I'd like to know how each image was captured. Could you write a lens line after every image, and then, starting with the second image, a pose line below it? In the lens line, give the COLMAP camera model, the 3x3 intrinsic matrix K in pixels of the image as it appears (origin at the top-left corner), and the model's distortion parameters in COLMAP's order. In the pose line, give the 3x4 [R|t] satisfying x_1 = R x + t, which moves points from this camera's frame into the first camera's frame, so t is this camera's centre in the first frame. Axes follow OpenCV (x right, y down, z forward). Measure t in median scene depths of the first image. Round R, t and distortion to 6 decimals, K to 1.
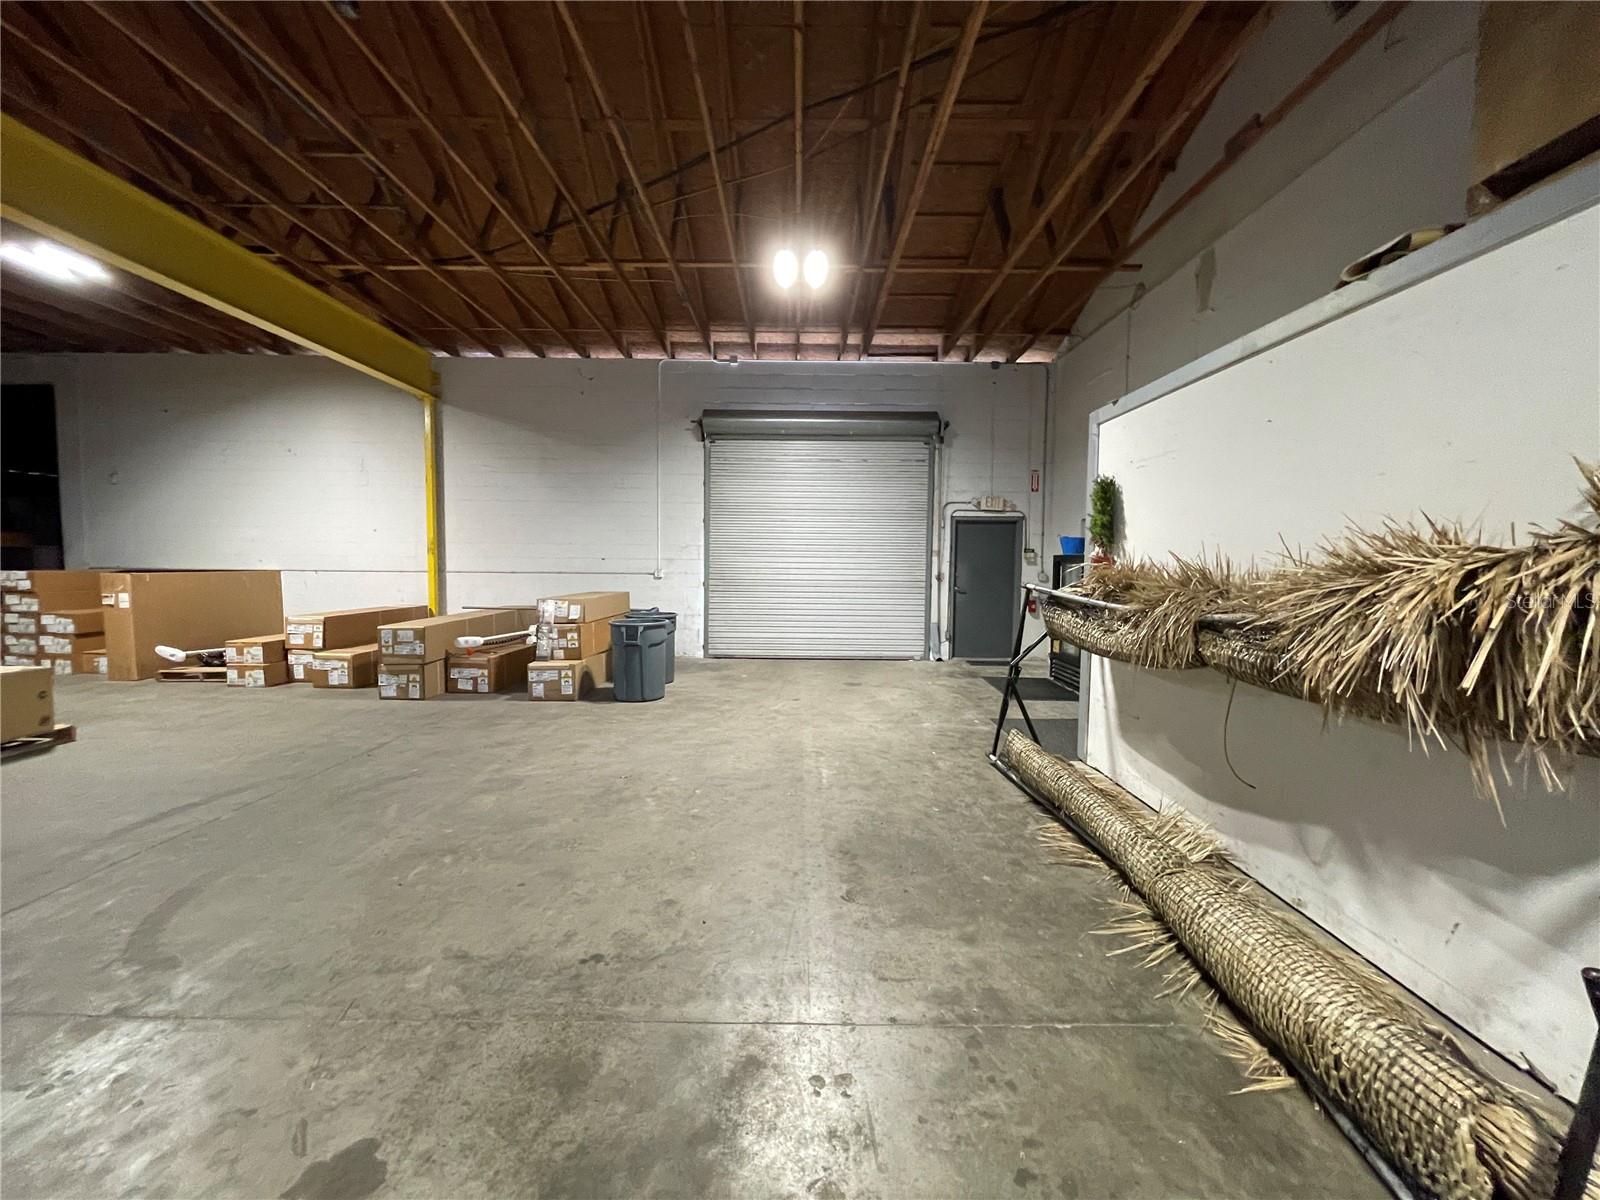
lens RADIAL K [[646.8, 0, 794.8], [0, 646.8, 599.6], [0, 0, 1]] dist [-0.002104, 0.000569]
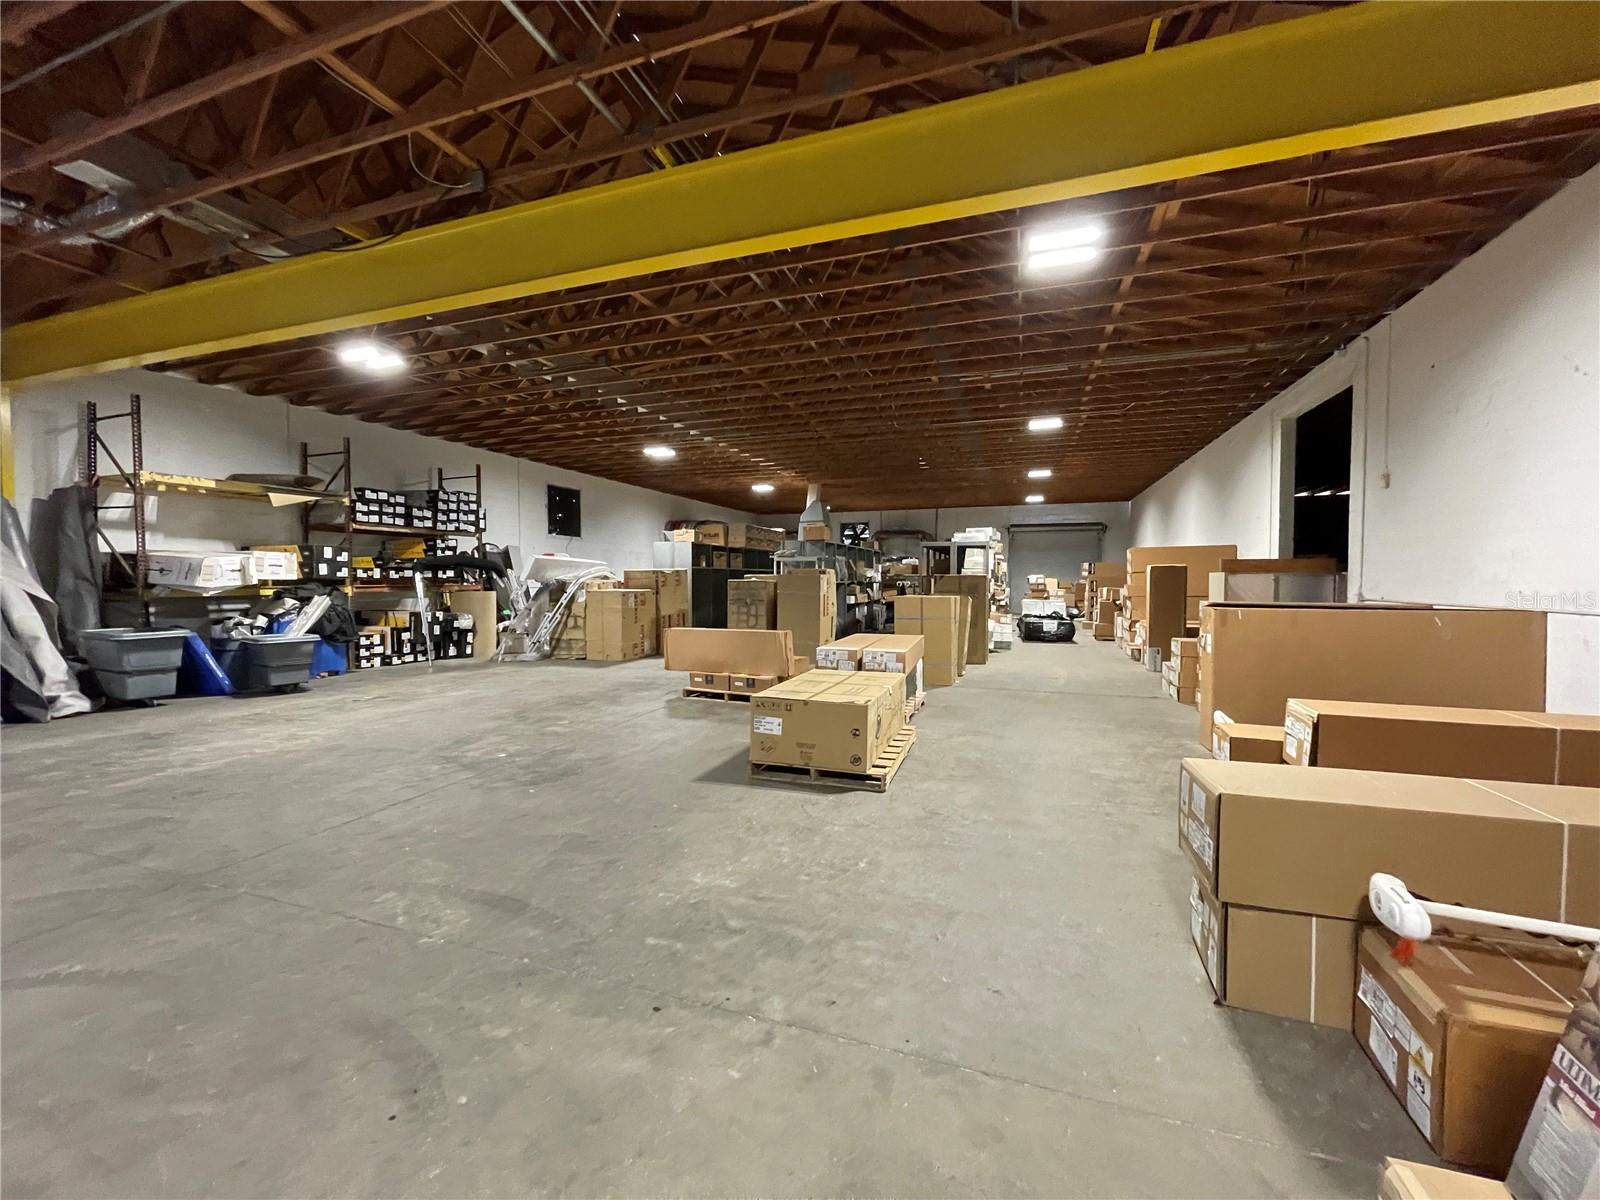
lens RADIAL K [[646.8, 0, 797.3], [0, 646.8, 598.6], [0, 0, 1]] dist [-0.002104, 0.000569]
pose [[-0.326357, 0.019958, -0.945036, -0.181493], [-0.060695, 0.997271, 0.042022, -0.060002], [0.943296, 0.071073, -0.324255, 0.885379]]
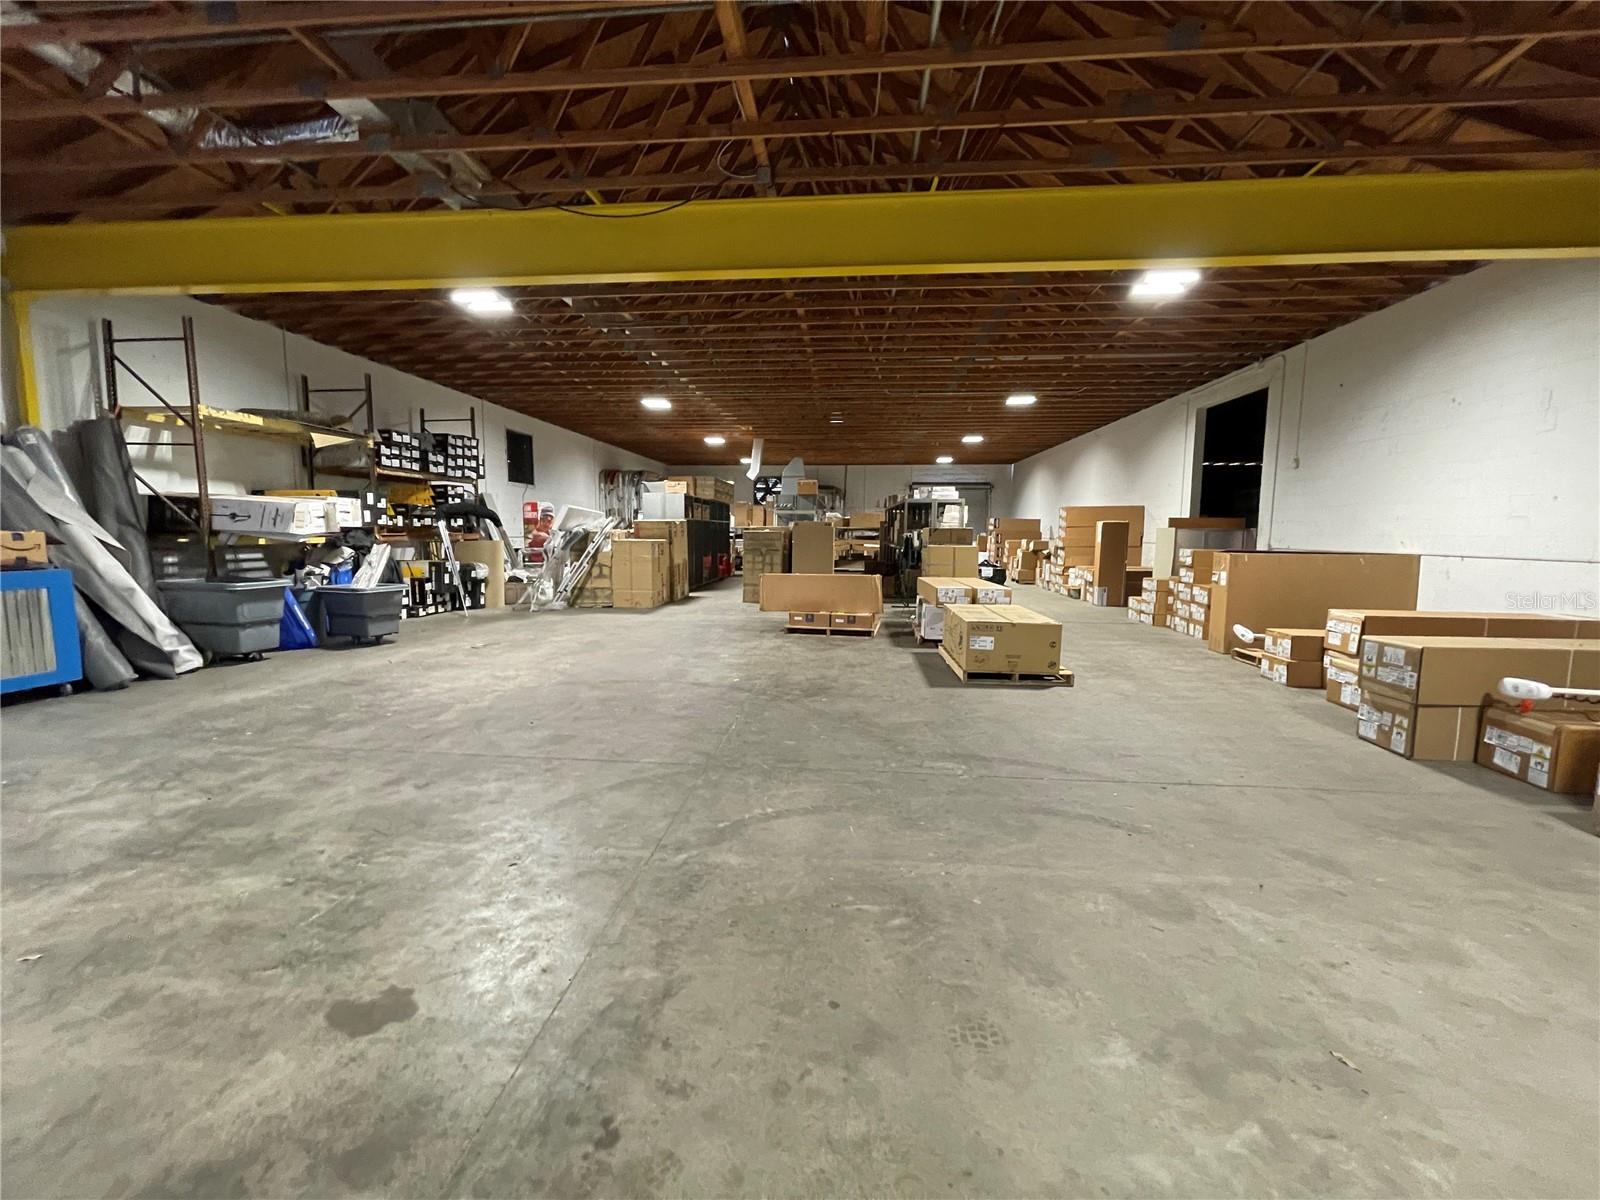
lens RADIAL K [[646.8, 0, 799.9], [0, 646.8, 596.1], [0, 0, 1]] dist [-0.002104, 0.000569]
pose [[-0.083976, 0.089567, -0.992434, 0.101381], [-0.069064, 0.993034, 0.095465, -0.025786], [0.994072, 0.076558, -0.077206, 0.433191]]
